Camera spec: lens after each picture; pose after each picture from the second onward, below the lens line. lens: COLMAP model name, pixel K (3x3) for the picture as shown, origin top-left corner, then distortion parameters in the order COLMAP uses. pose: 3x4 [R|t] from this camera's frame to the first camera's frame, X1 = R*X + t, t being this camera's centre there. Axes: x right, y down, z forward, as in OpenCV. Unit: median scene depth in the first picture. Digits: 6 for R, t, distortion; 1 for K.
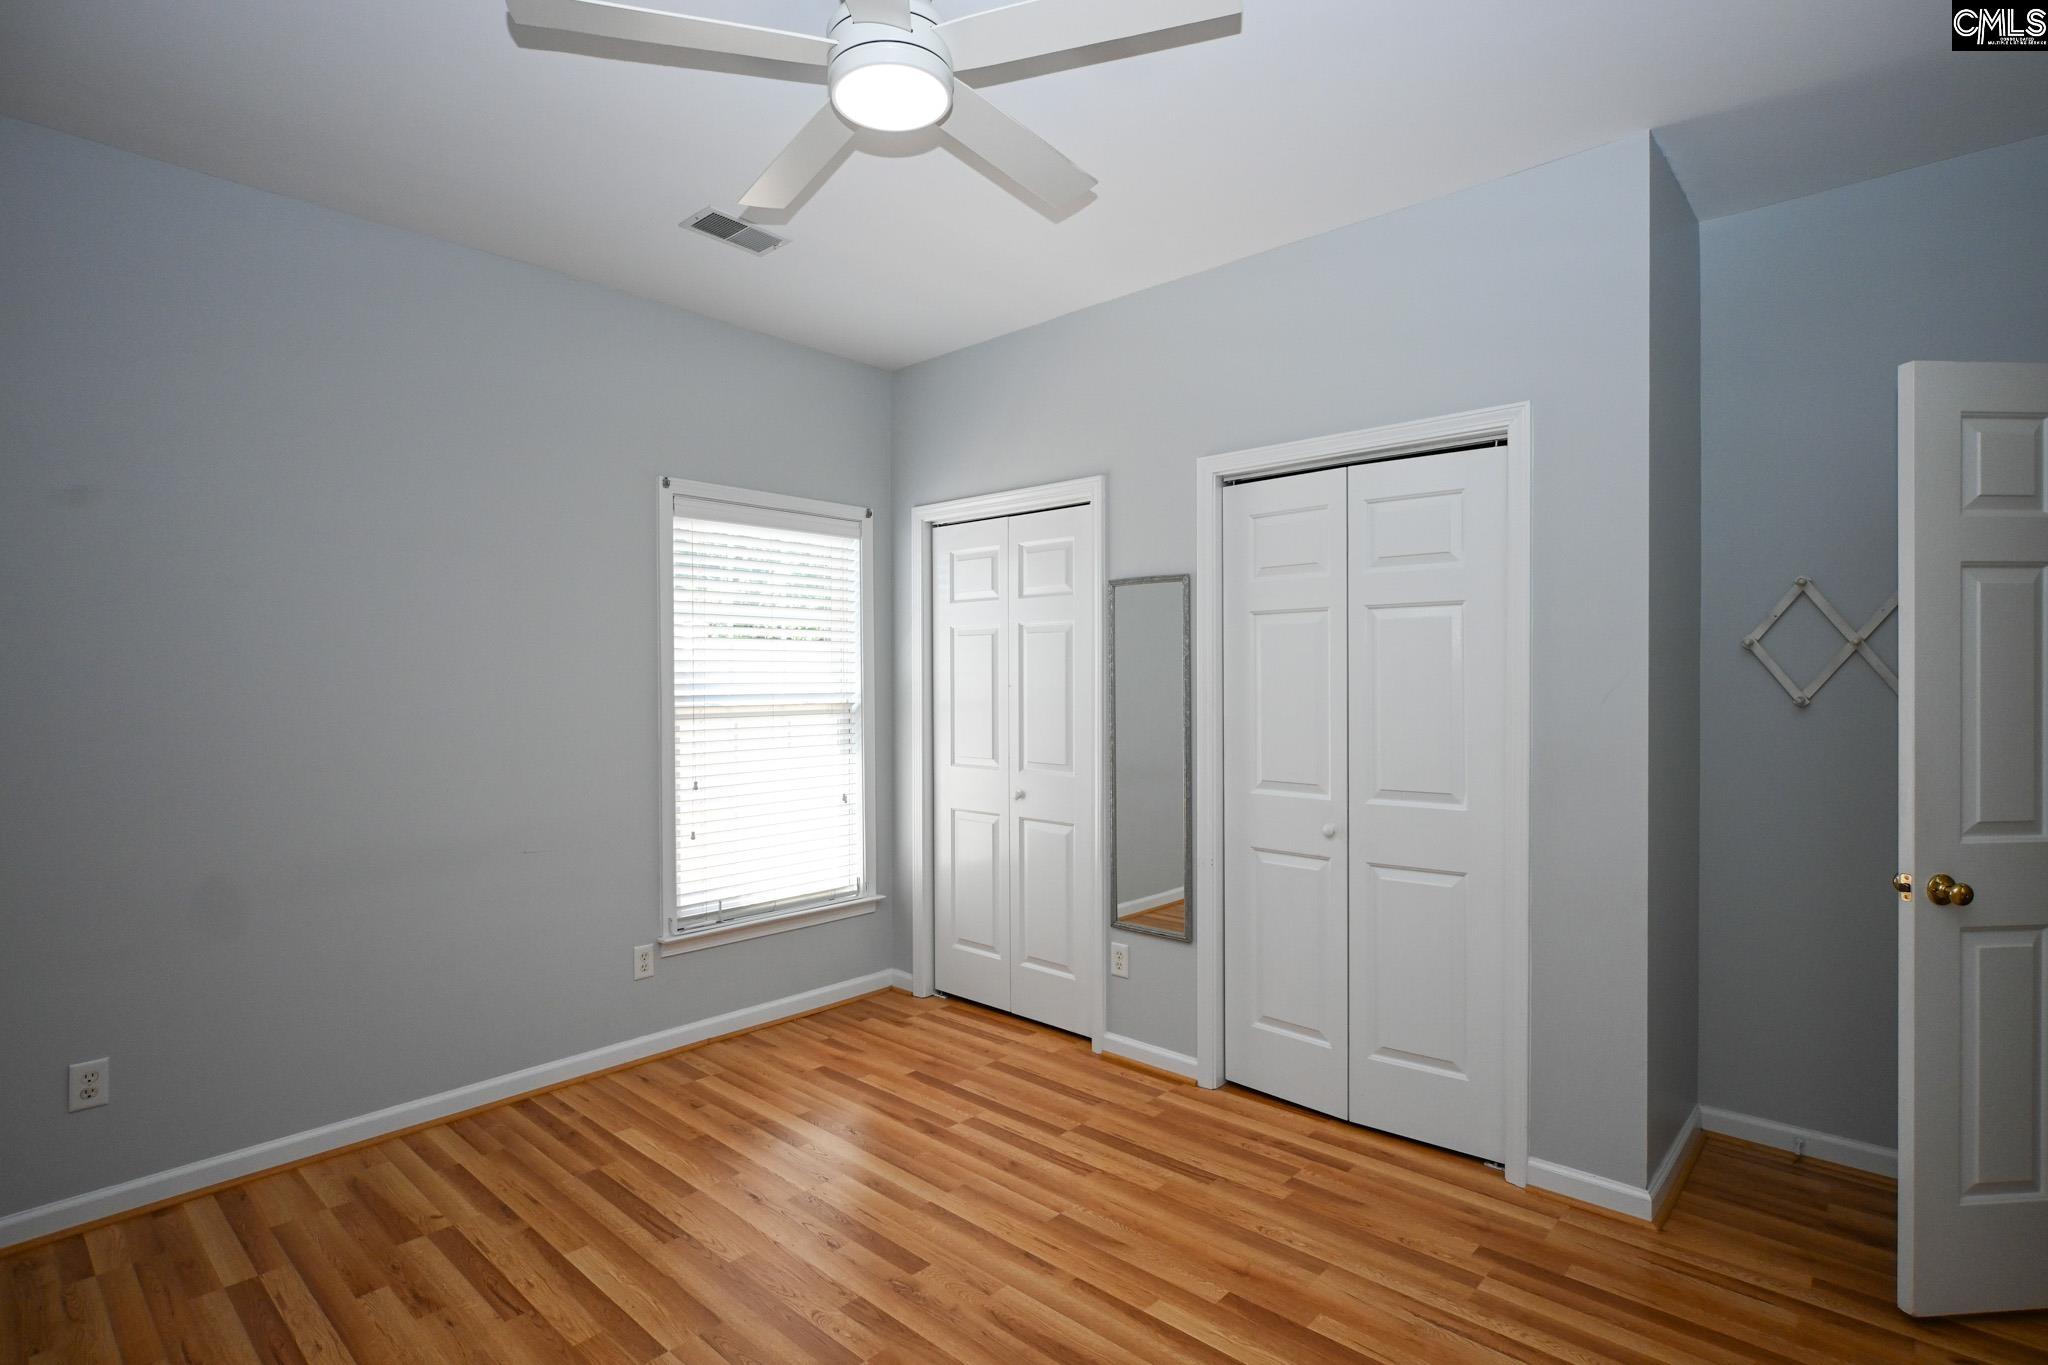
lens RADIAL K [[1044.2, 0, 1022.0], [0, 1044.2, 686.0], [0, 0, 1]] dist [-0.001065, 0.002626]
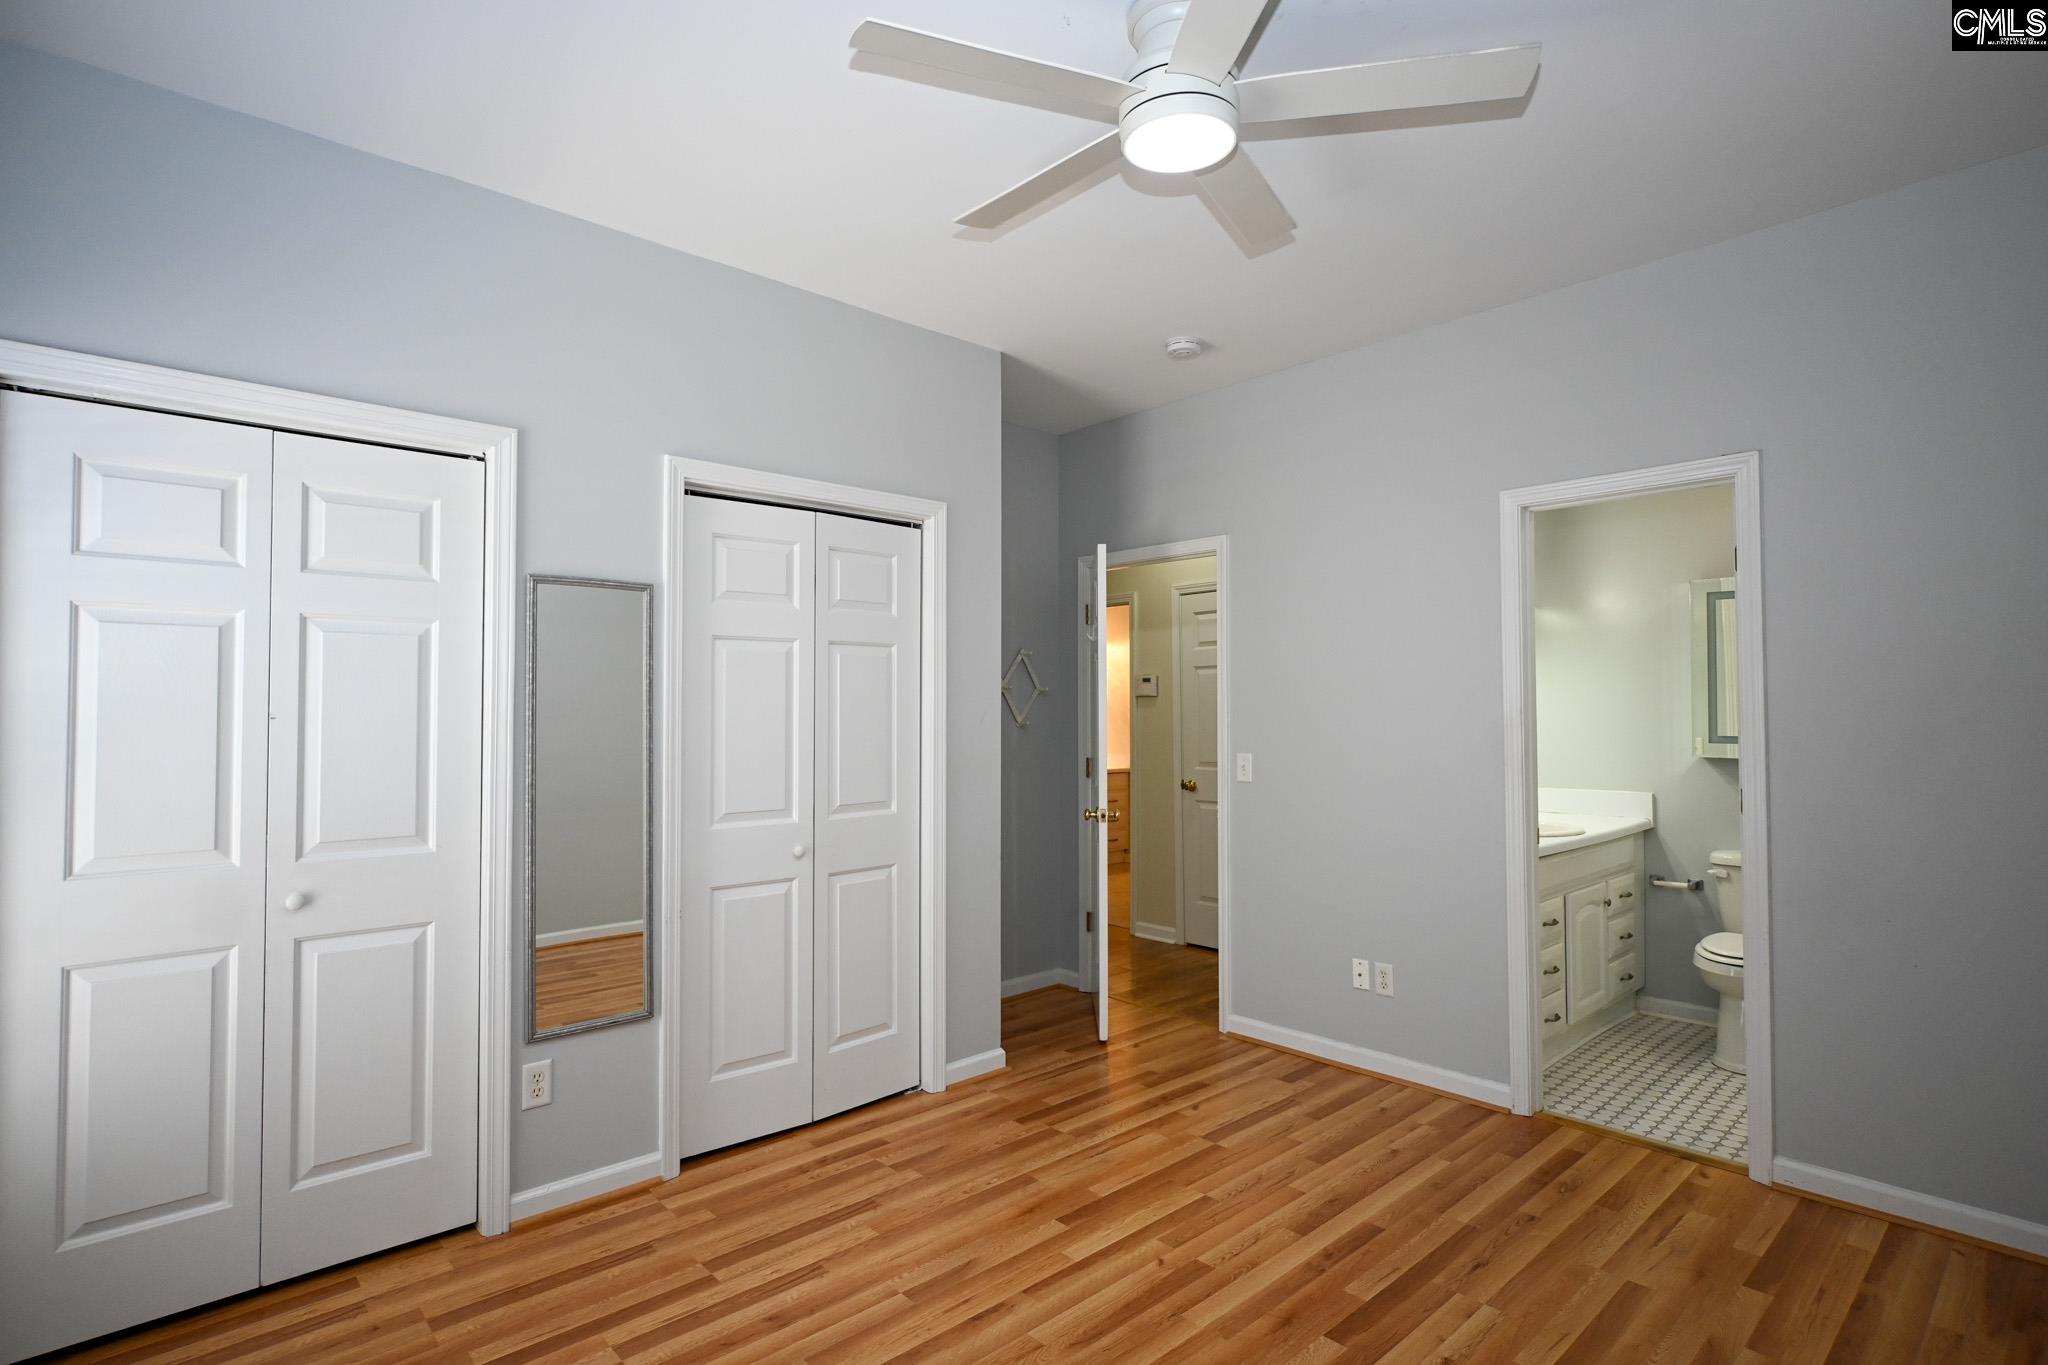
lens RADIAL K [[1044.2, 0, 1022.0], [0, 1044.2, 686.0], [0, 0, 1]] dist [-0.001065, 0.002626]
pose [[0.061232, 0.031281, 0.997633, -0.756022], [0.016358, 0.999343, -0.032338, 0.010289], [-0.997990, 0.018299, 0.060680, 0.719484]]
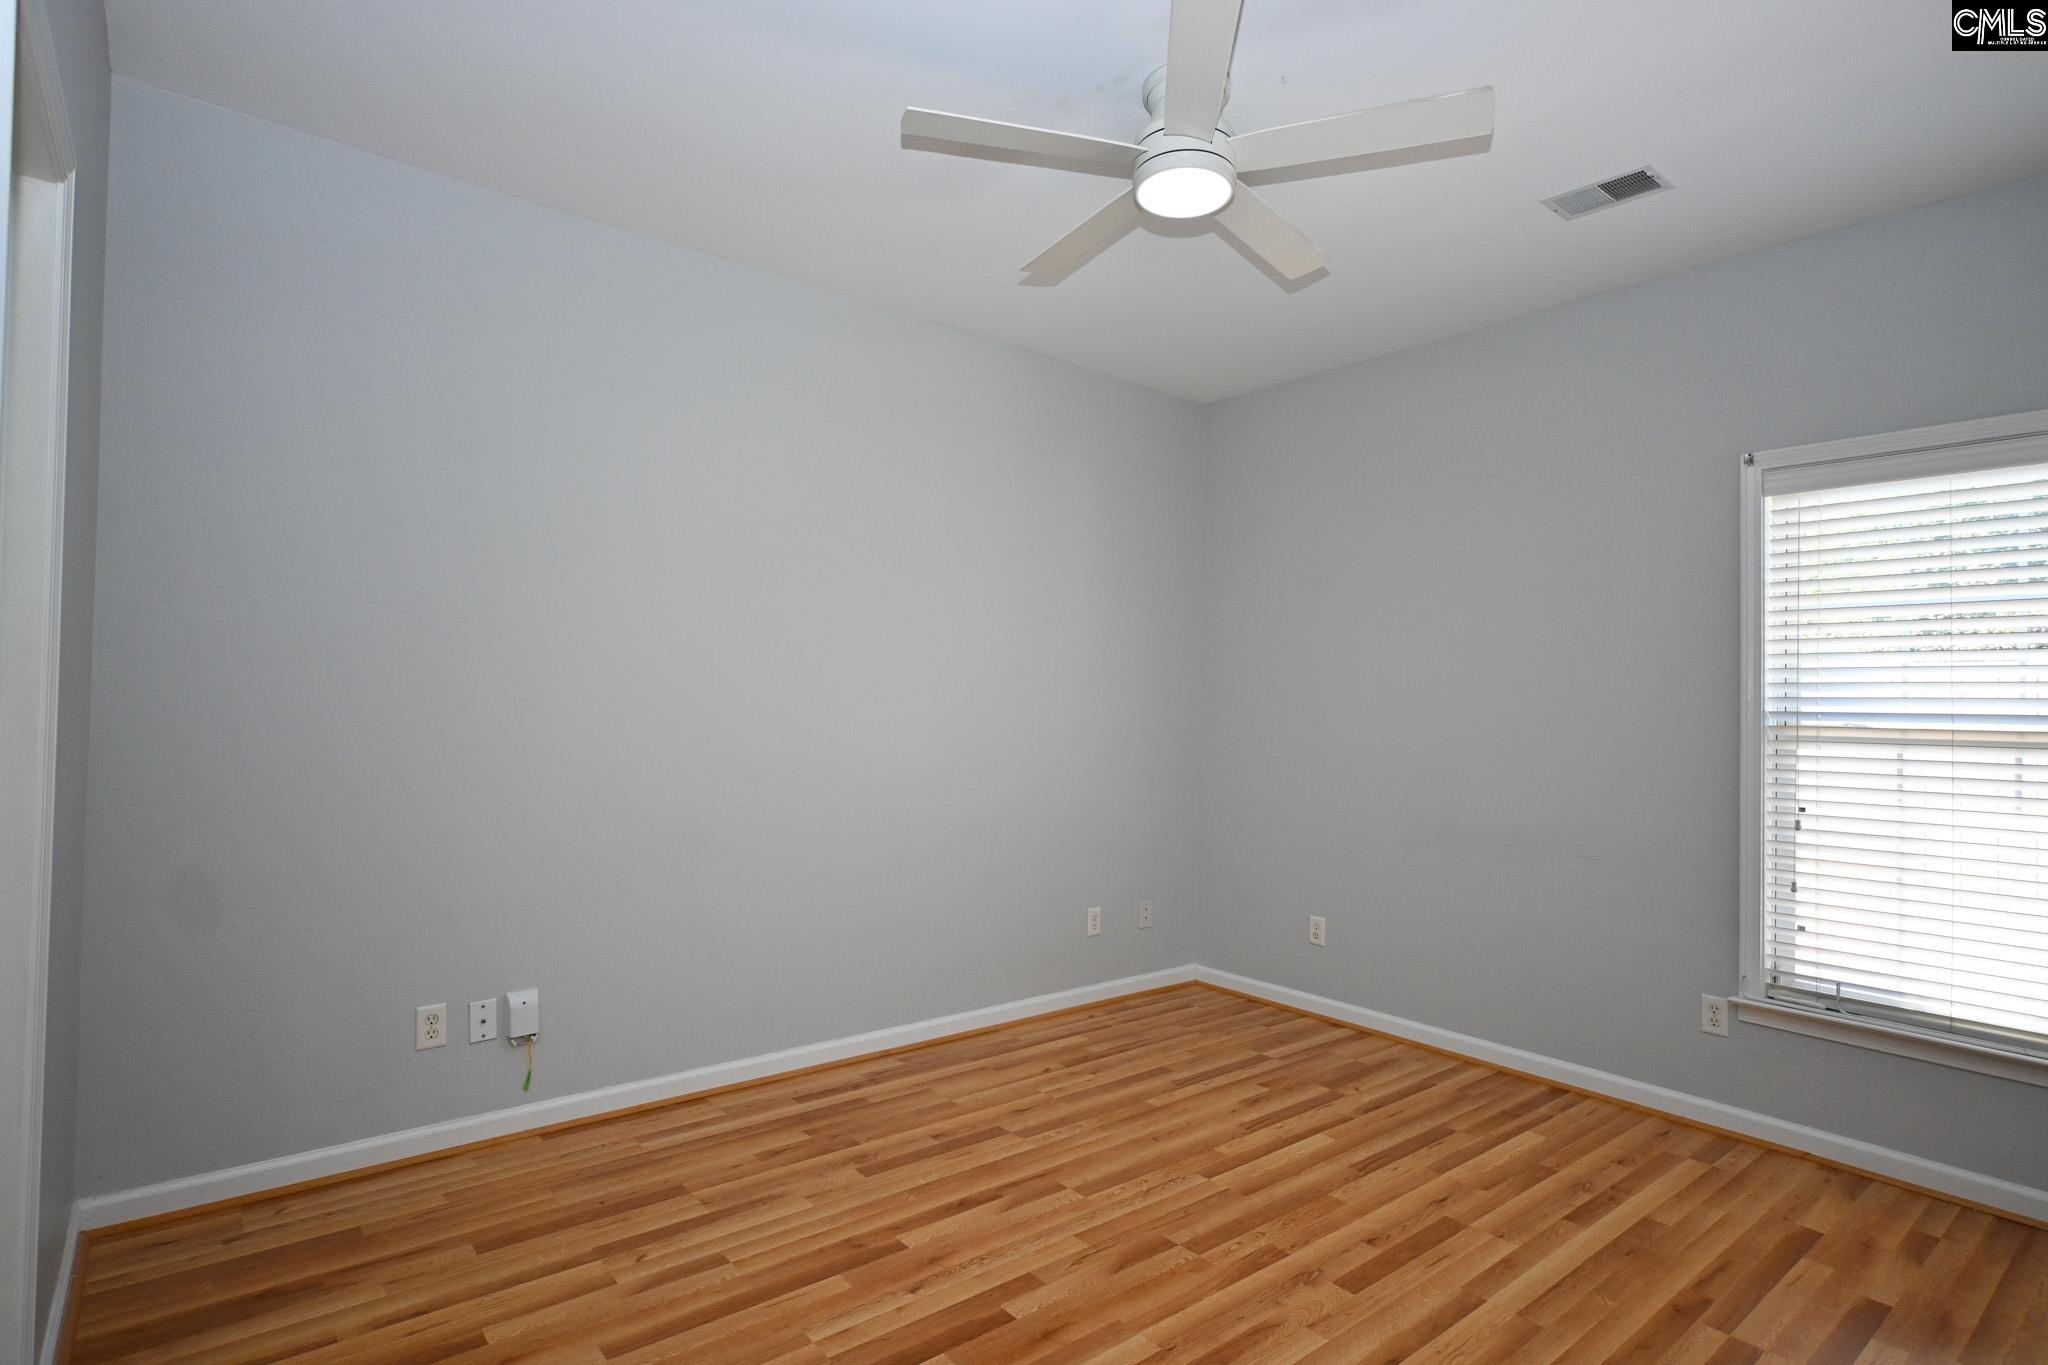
lens RADIAL K [[1019.9, 0, 973.9], [0, 1019.9, 673.4], [0, 0, 1]] dist [-0.000081, 0.000303]
pose [[-0.170853, -0.020795, -0.985077, 0.708595], [-0.031959, 0.999368, -0.015554, 0.014863], [0.984778, 0.028825, -0.171410, 0.639338]]
